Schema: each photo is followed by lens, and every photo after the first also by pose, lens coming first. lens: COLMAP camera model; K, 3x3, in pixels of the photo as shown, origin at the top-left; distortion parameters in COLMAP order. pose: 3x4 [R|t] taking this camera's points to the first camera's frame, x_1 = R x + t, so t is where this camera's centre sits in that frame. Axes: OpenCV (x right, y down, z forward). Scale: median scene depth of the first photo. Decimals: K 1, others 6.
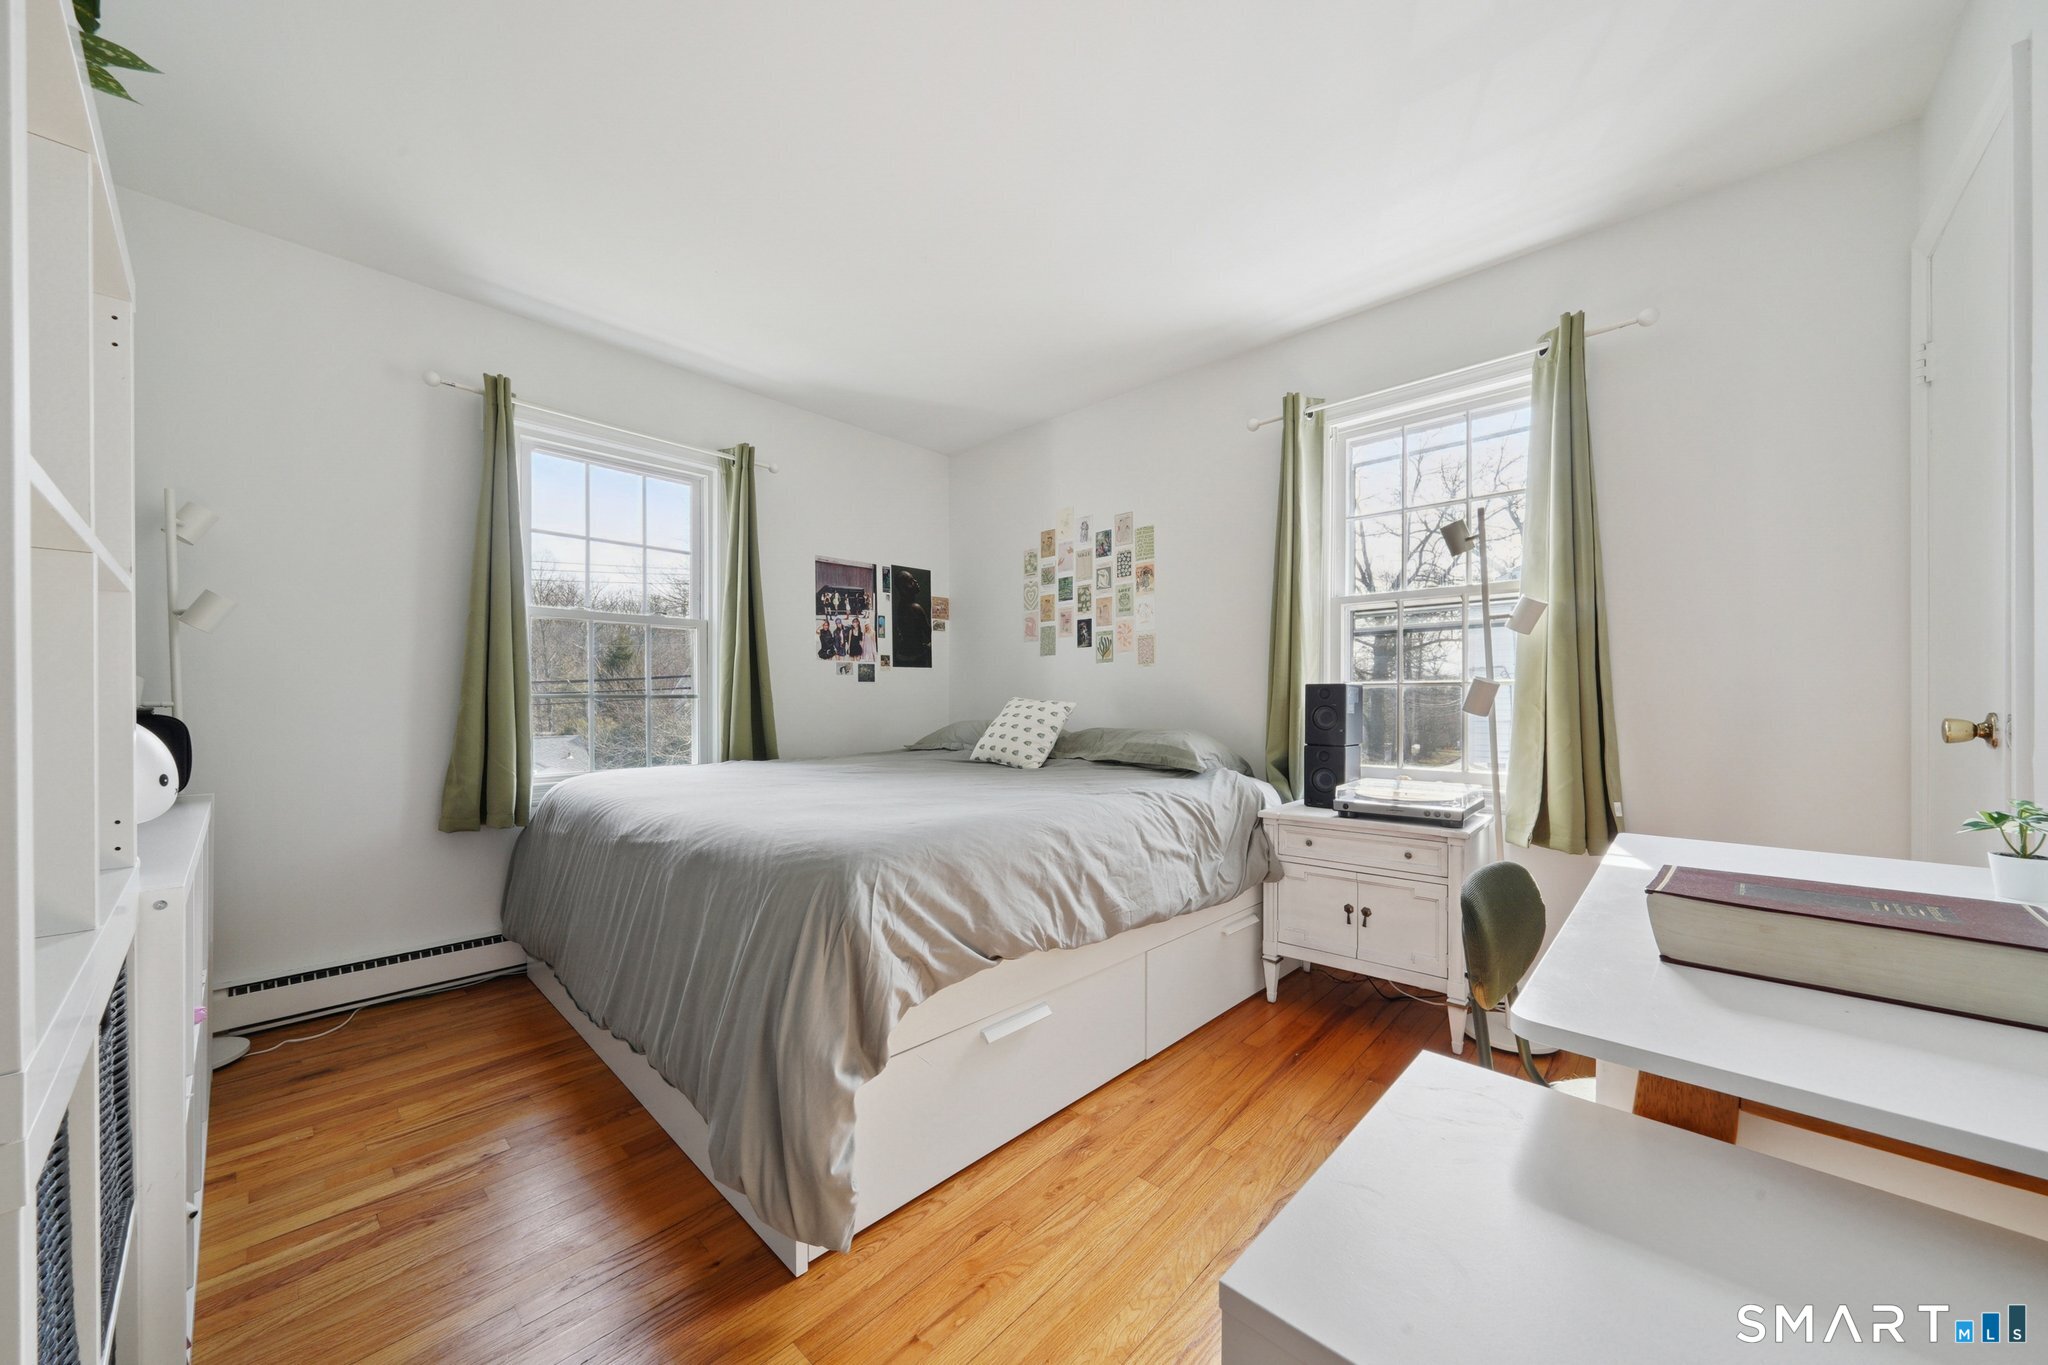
lens RADIAL K [[724.4, 0, 1022.4], [0, 724.4, 709.3], [0, 0, 1]] dist [-0.000087, -0.000009]
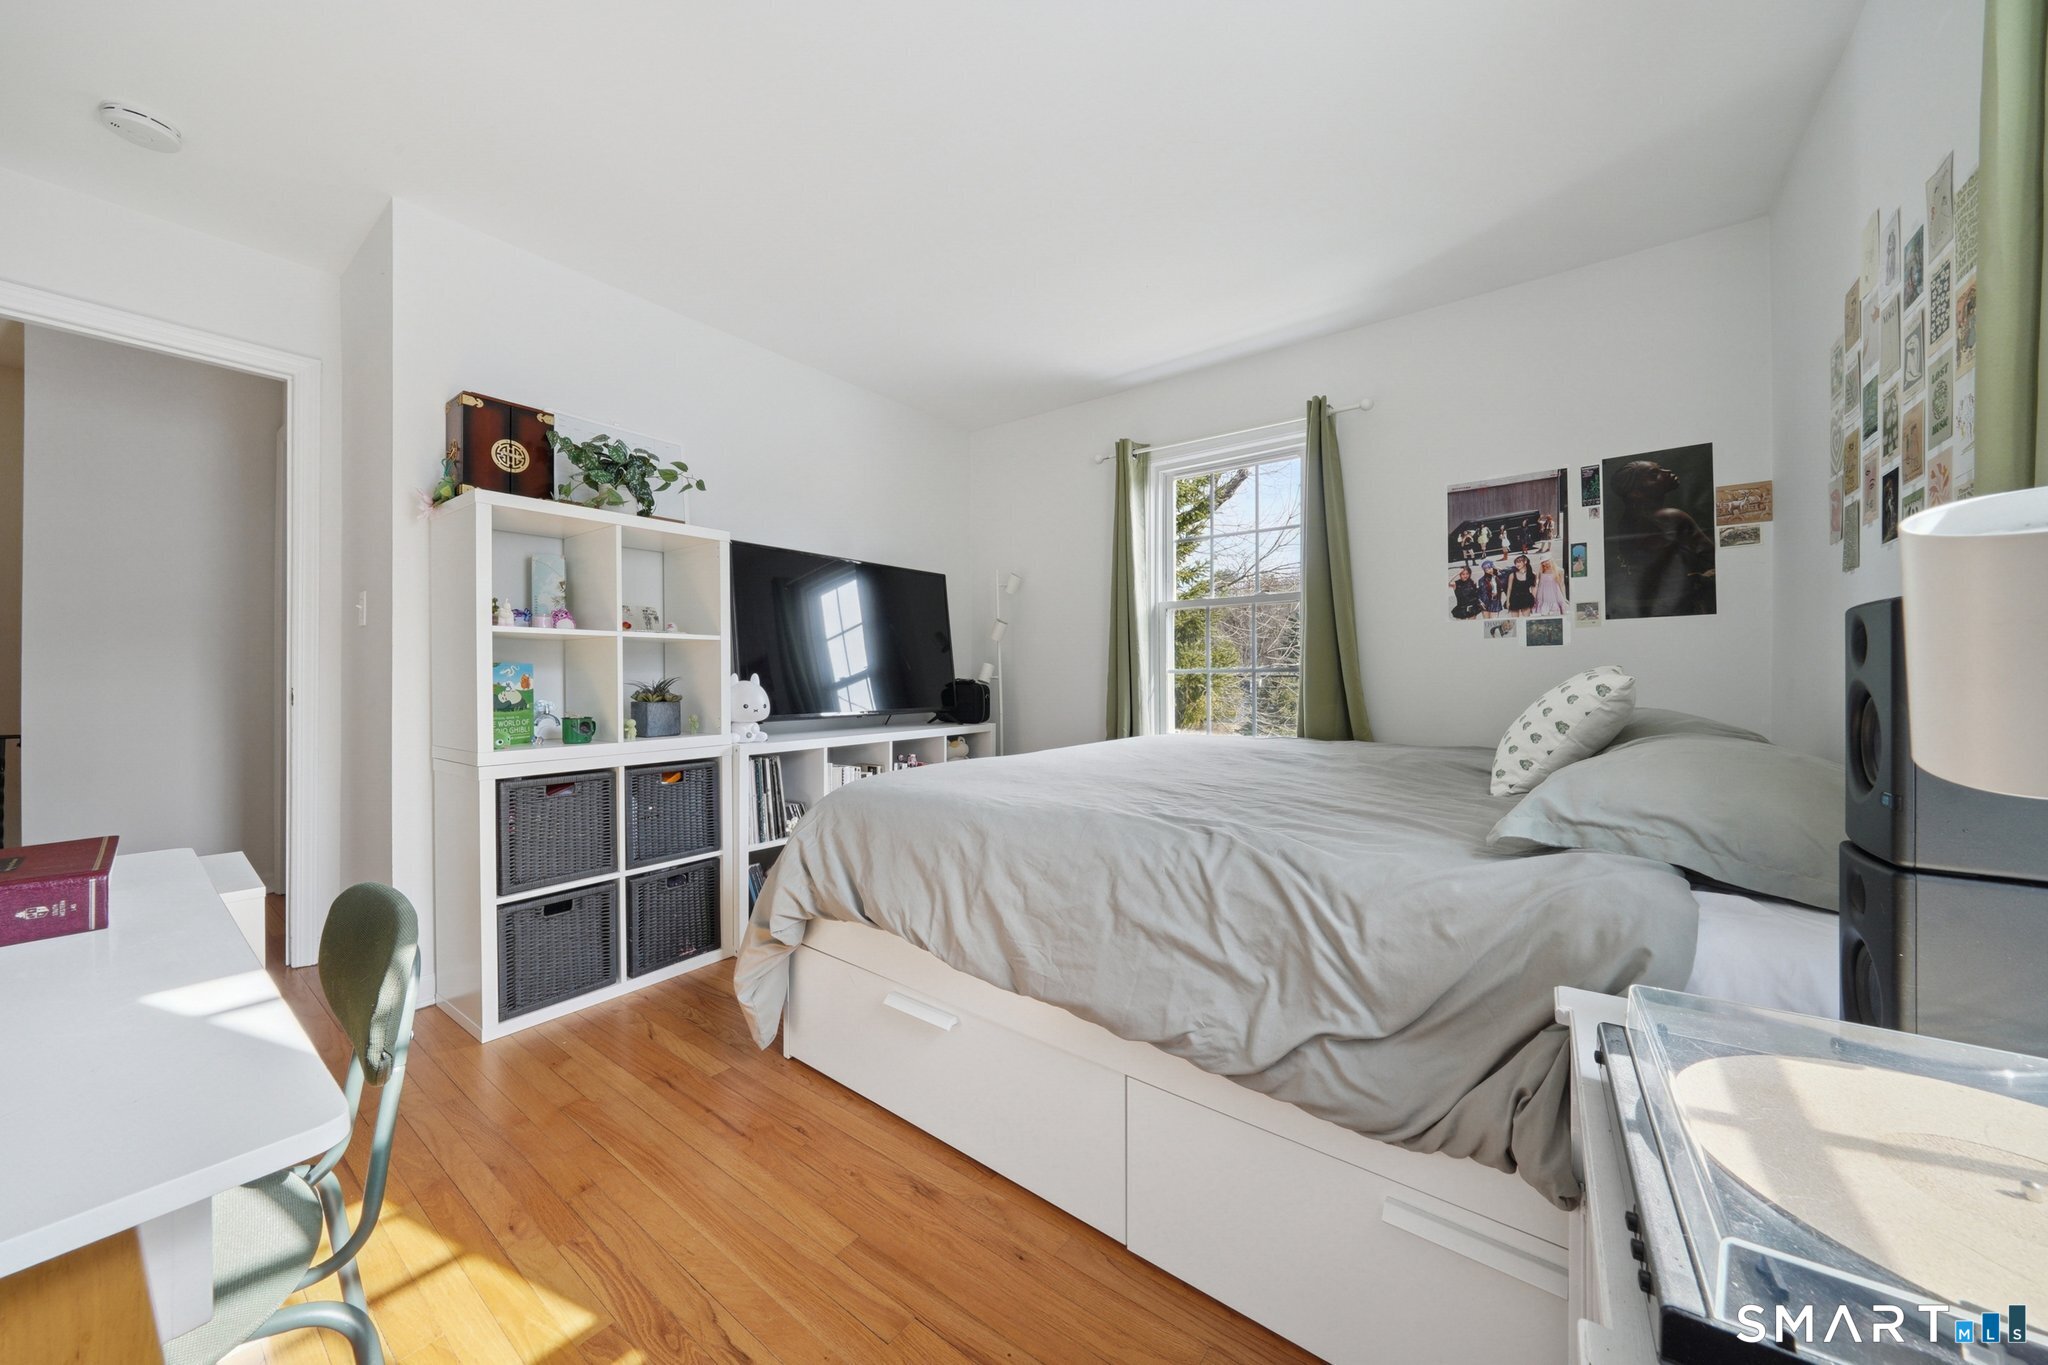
lens RADIAL K [[713.9, 0, 1014.5], [0, 713.9, 681.4], [0, 0, 1]] dist [-0.002218, -0.000139]
pose [[0.104513, 0.007585, -0.994495, 0.410410], [-0.007658, 0.999947, 0.006822, -0.005122], [0.994494, 0.006903, 0.104566, 0.444746]]
